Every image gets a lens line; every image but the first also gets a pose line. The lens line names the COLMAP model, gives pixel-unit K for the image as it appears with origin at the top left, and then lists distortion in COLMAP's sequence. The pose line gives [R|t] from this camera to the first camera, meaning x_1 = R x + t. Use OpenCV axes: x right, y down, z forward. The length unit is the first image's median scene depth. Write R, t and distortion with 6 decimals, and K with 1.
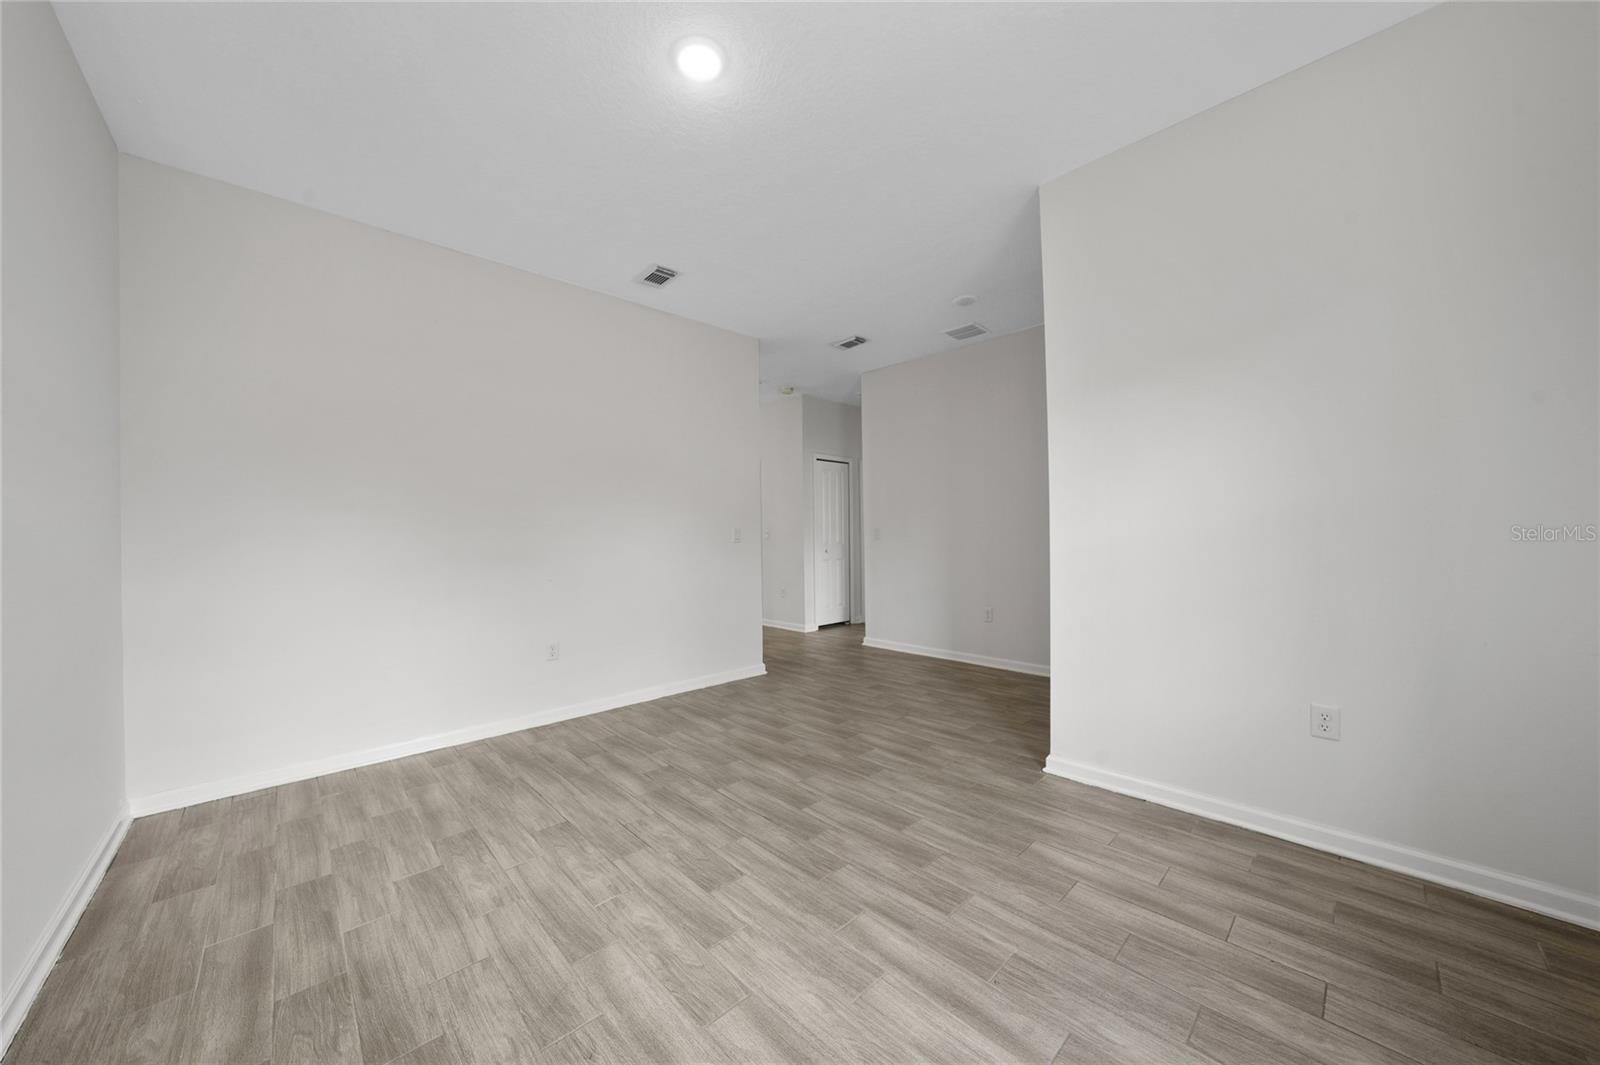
lens RADIAL K [[561.9, 0, 797.1], [0, 561.9, 527.4], [0, 0, 1]] dist [-0.000558, -0.000010]
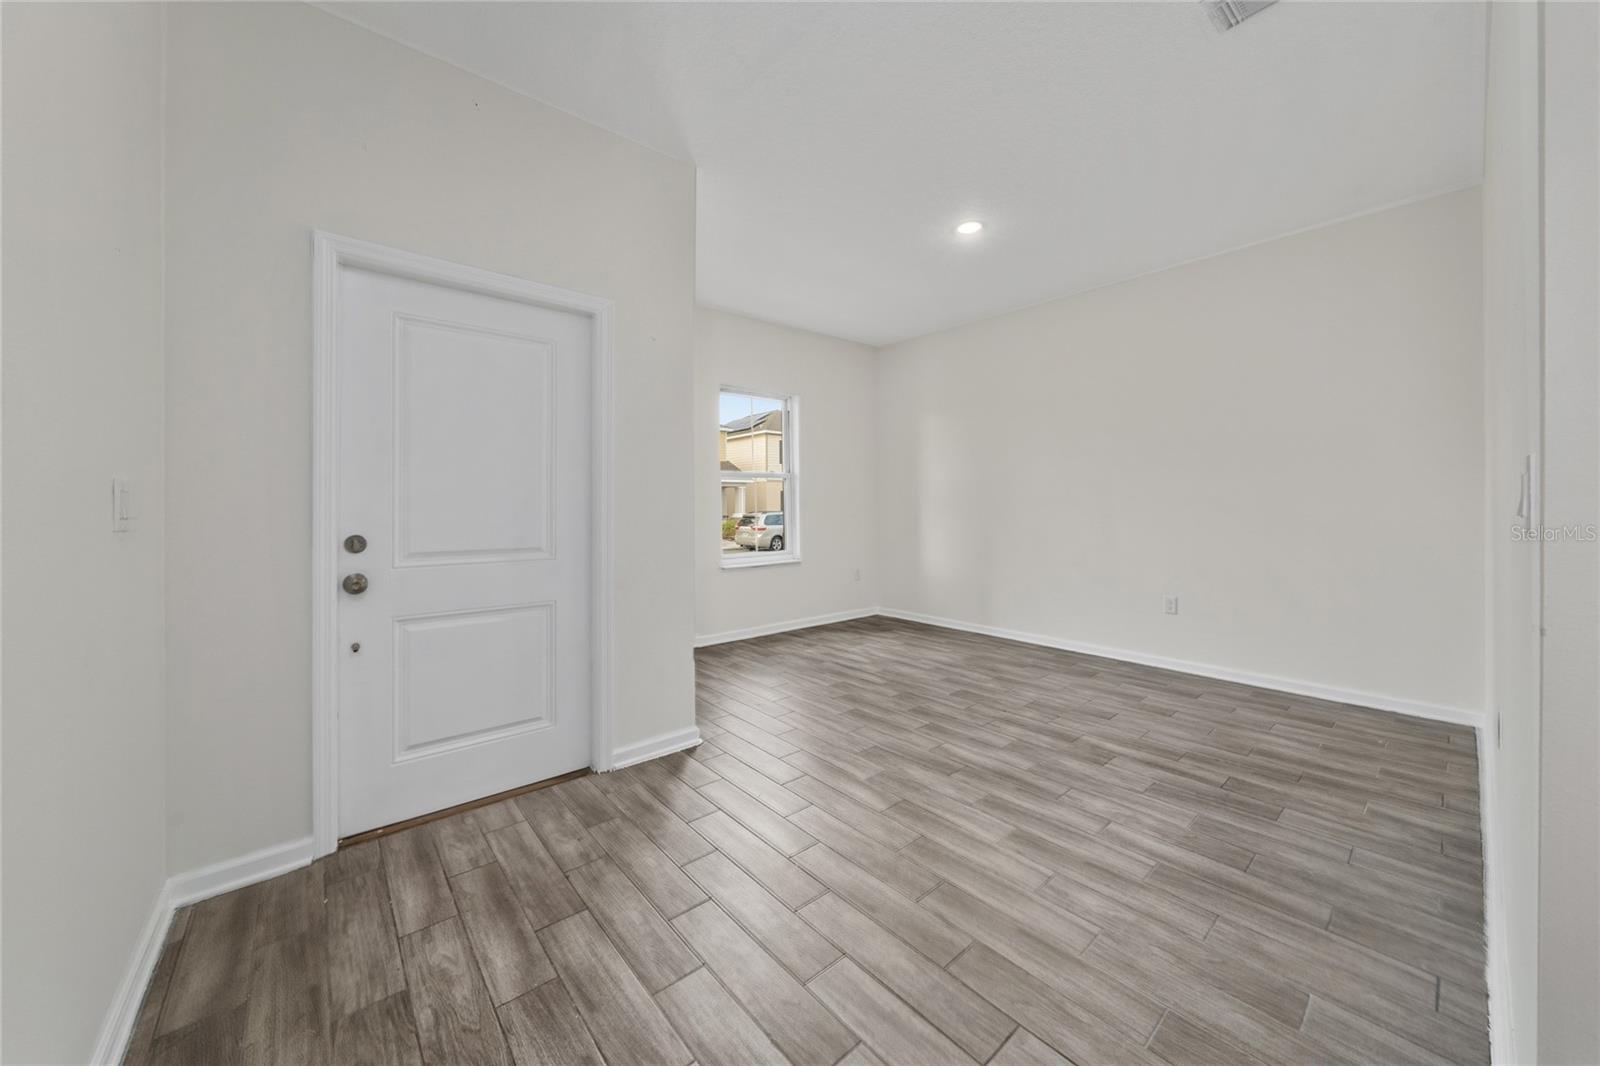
lens RADIAL K [[561.9, 0, 802.4], [0, 561.9, 518.3], [0, 0, 1]] dist [-0.000558, -0.000010]
pose [[-0.999185, 0.017143, 0.036532, 0.194199], [0.017549, 0.999787, 0.010821, 0.020882], [-0.036339, 0.011453, -0.999274, 1.823999]]
